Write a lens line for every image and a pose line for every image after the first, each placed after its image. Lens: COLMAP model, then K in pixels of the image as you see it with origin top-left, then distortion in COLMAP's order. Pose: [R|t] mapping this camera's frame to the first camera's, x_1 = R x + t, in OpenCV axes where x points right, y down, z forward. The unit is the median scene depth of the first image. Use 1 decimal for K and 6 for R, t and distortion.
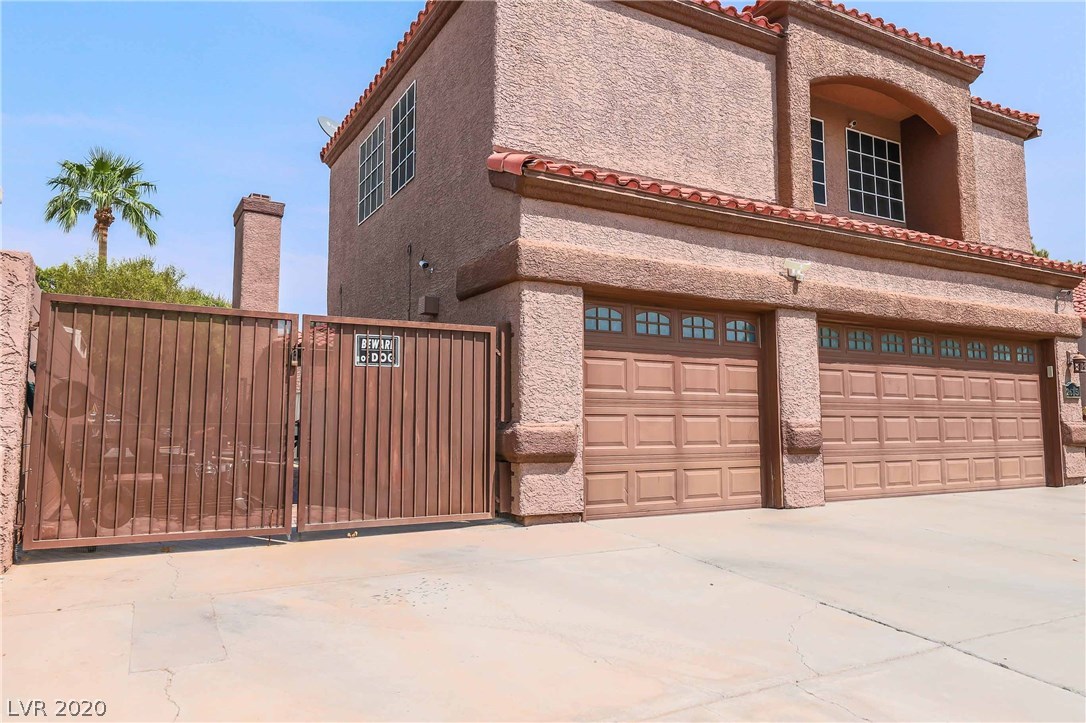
lens RADIAL K [[740.4, 0, 540.6], [0, 740.4, 360.9], [0, 0, 1]] dist [0.006145, 0.002155]
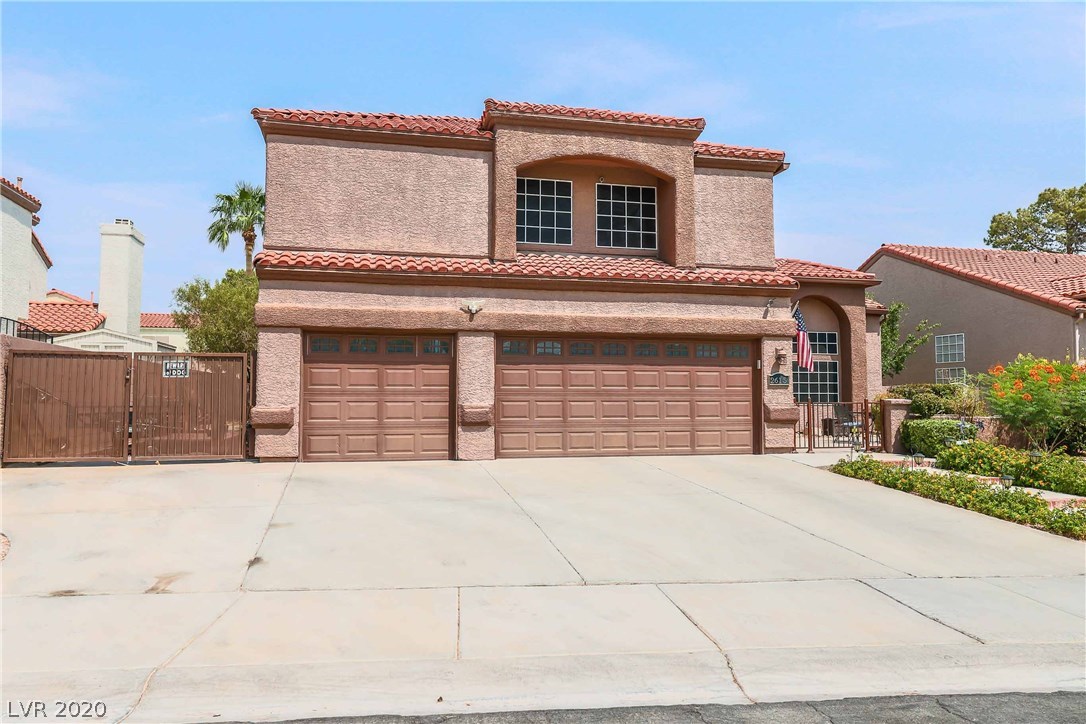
lens RADIAL K [[768.2, 0, 542.6], [0, 768.2, 361.2], [0, 0, 1]] dist [-0.000930, -0.000068]
pose [[0.962264, -0.011104, -0.271889, 0.895991], [0.022085, 0.999058, 0.037361, -0.063107], [0.271218, -0.041956, 0.961603, -0.475695]]
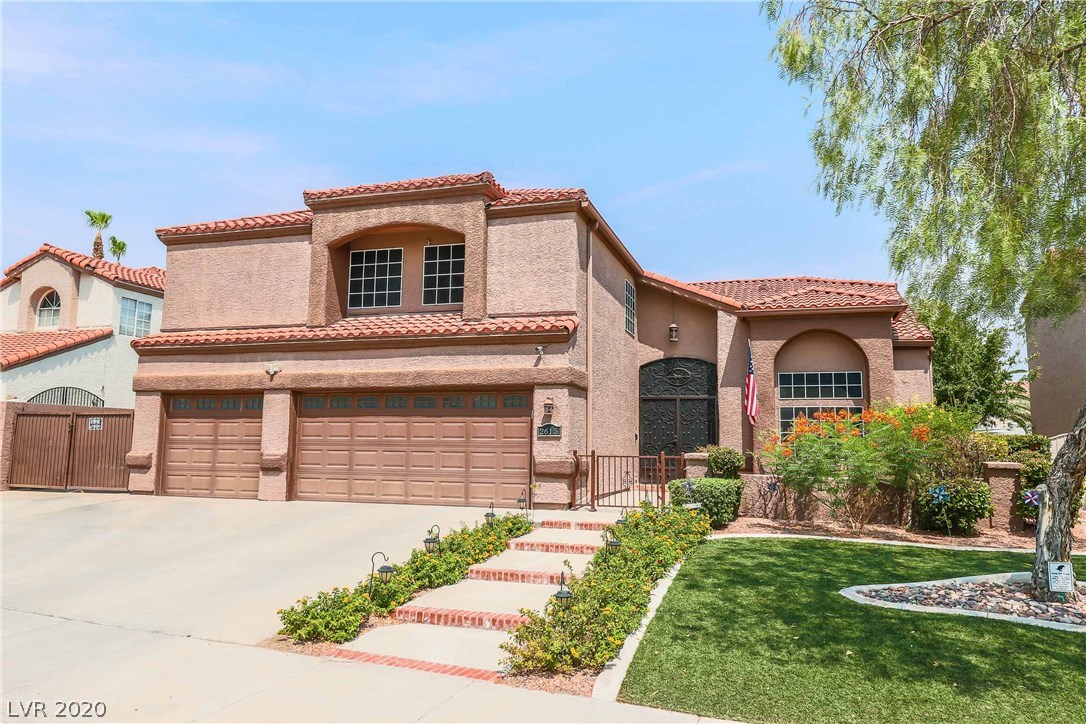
lens RADIAL K [[768.2, 0, 545.2], [0, 768.2, 361.1], [0, 0, 1]] dist [-0.000930, -0.000068]
pose [[0.689228, -0.070918, -0.721066, 2.102450], [0.052993, 0.997467, -0.047449, -0.015710], [0.722604, -0.005509, 0.691240, 0.189492]]
